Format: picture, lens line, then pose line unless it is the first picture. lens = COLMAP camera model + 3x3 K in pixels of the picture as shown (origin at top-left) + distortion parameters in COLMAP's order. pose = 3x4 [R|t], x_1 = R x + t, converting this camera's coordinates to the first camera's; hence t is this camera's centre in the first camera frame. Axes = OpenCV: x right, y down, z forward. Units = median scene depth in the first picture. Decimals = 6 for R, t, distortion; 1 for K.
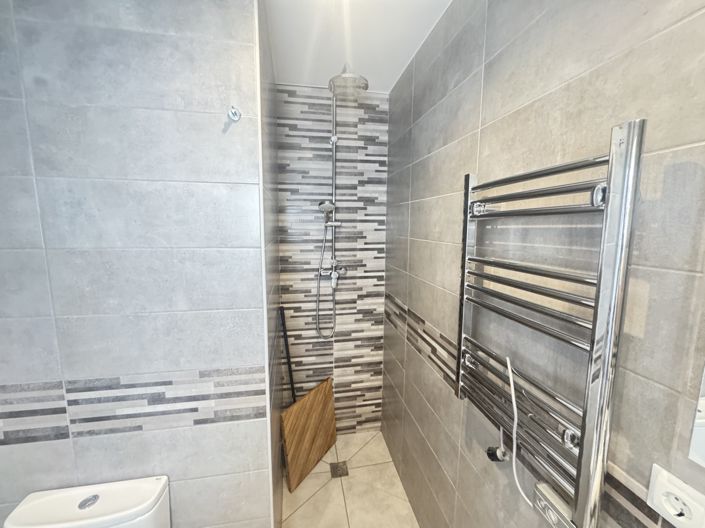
lens RADIAL K [[282.0, 0, 351.0], [0, 282.0, 263.4], [0, 0, 1]] dist [-0.006059, -0.000373]
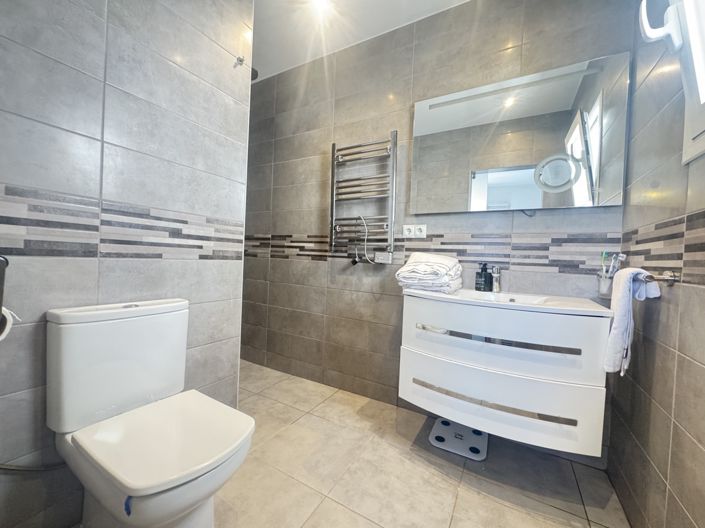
lens RADIAL K [[282.0, 0, 354.9], [0, 282.0, 262.9], [0, 0, 1]] dist [-0.006059, -0.000373]
pose [[0.638850, 0.004621, 0.769318, -1.165132], [0.065747, 0.995996, -0.060579, 0.754273], [-0.766517, 0.089281, 0.635988, -0.446060]]
